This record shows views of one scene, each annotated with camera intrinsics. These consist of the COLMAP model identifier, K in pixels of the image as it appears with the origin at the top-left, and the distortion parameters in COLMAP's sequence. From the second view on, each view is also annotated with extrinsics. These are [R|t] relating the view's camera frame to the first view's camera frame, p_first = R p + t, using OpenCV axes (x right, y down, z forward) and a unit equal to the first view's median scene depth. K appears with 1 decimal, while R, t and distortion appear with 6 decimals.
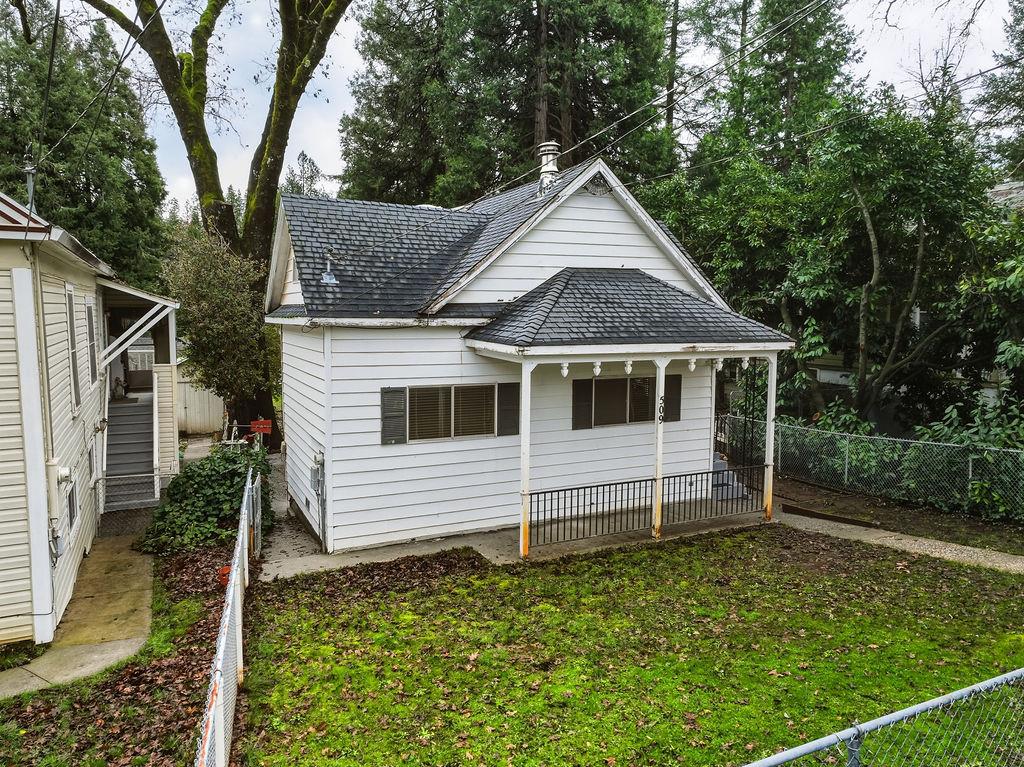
lens RADIAL K [[716.8, 0, 510.6], [0, 716.8, 383.3], [0, 0, 1]] dist [-0.006326, 0.001718]
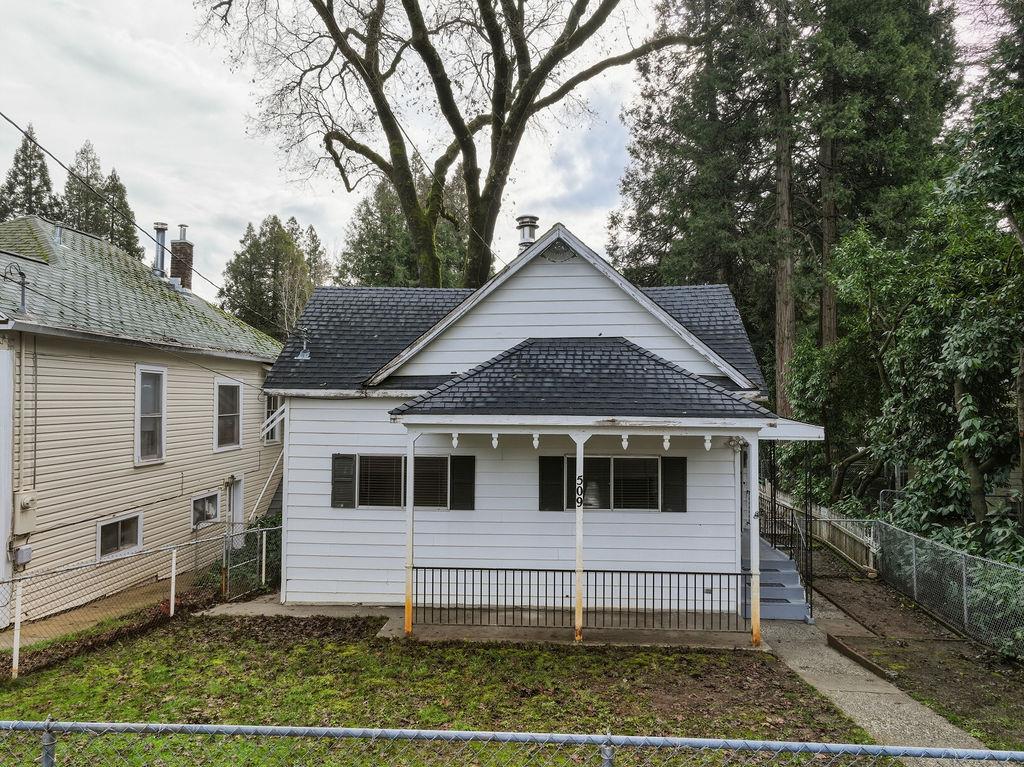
lens RADIAL K [[716.8, 0, 510.7], [0, 716.8, 380.8], [0, 0, 1]] dist [-0.006326, 0.001718]
pose [[0.873565, -0.012719, -0.486540, 0.567663], [-0.050901, 0.991789, -0.117318, 0.010096], [0.484038, 0.127250, 0.865745, 0.175253]]
